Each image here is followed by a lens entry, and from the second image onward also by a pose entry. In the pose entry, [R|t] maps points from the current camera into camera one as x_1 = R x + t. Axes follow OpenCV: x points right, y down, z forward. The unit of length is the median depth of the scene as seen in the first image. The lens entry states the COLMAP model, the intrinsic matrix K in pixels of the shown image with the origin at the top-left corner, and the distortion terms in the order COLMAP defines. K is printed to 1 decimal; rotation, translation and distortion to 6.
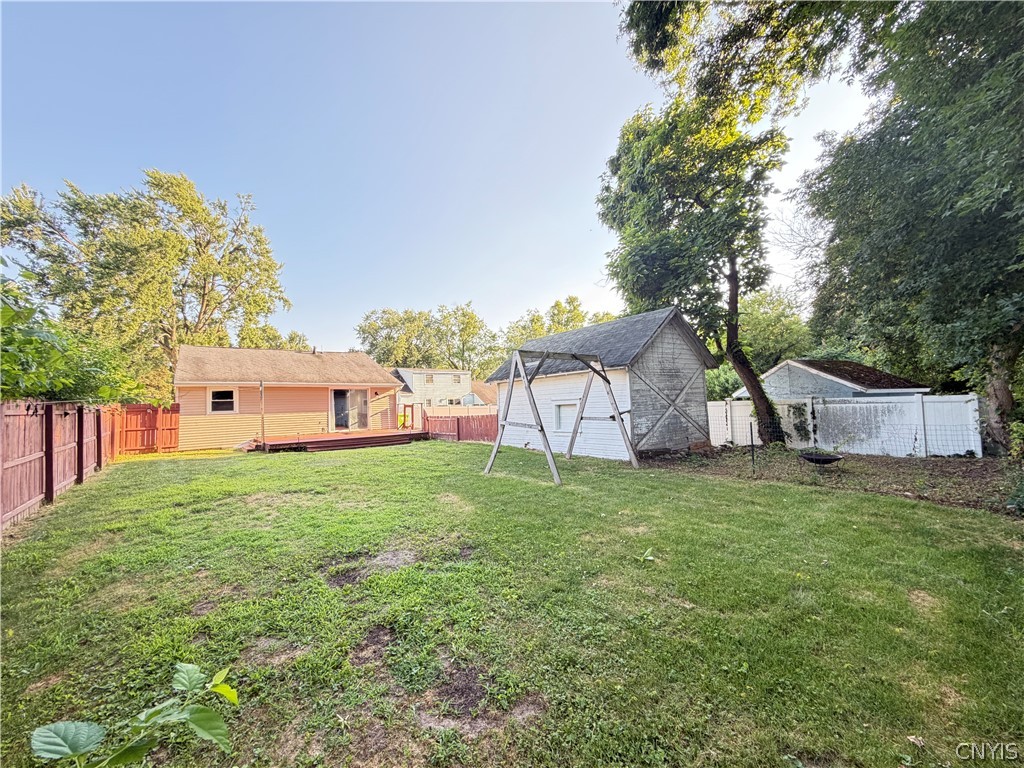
lens RADIAL K [[407.0, 0, 511.9], [0, 407.0, 387.7], [0, 0, 1]] dist [-0.001112, 0.000518]
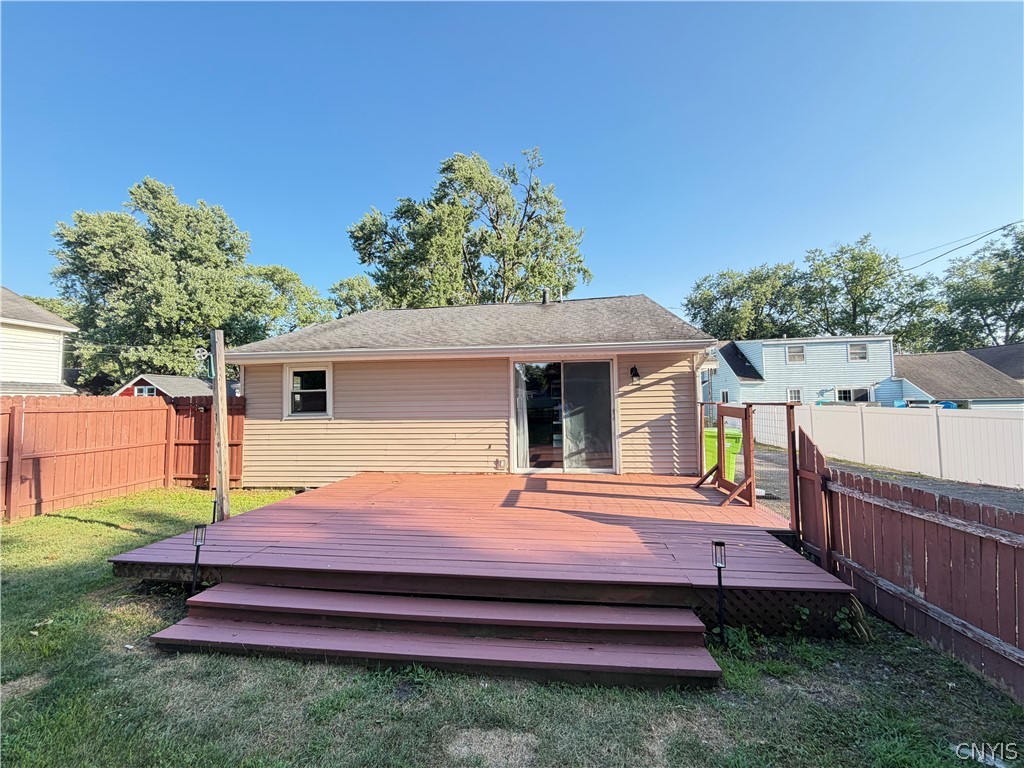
lens RADIAL K [[407.0, 0, 510.4], [0, 407.0, 383.5], [0, 0, 1]] dist [-0.001112, 0.000518]
pose [[0.695559, -0.012002, -0.718369, -0.039917], [0.020007, 0.999796, 0.002667, 0.005464], [0.718191, -0.016228, 0.695657, 0.175922]]
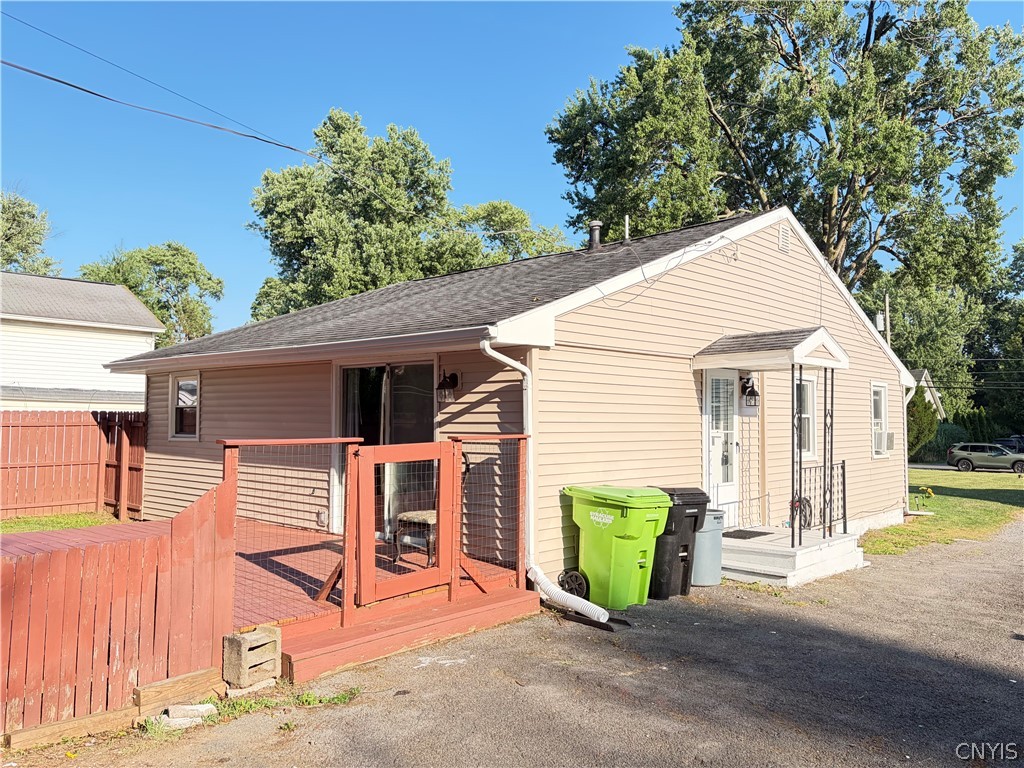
lens RADIAL K [[778.9, 0, 509.1], [0, 778.9, 385.4], [0, 0, 1]] dist [0.049662, -0.027952]
pose [[0.151092, -0.013098, -0.988433, 0.018168], [0.024047, 0.999665, -0.009571, 0.005473], [0.988227, -0.022323, 0.151357, 0.252466]]
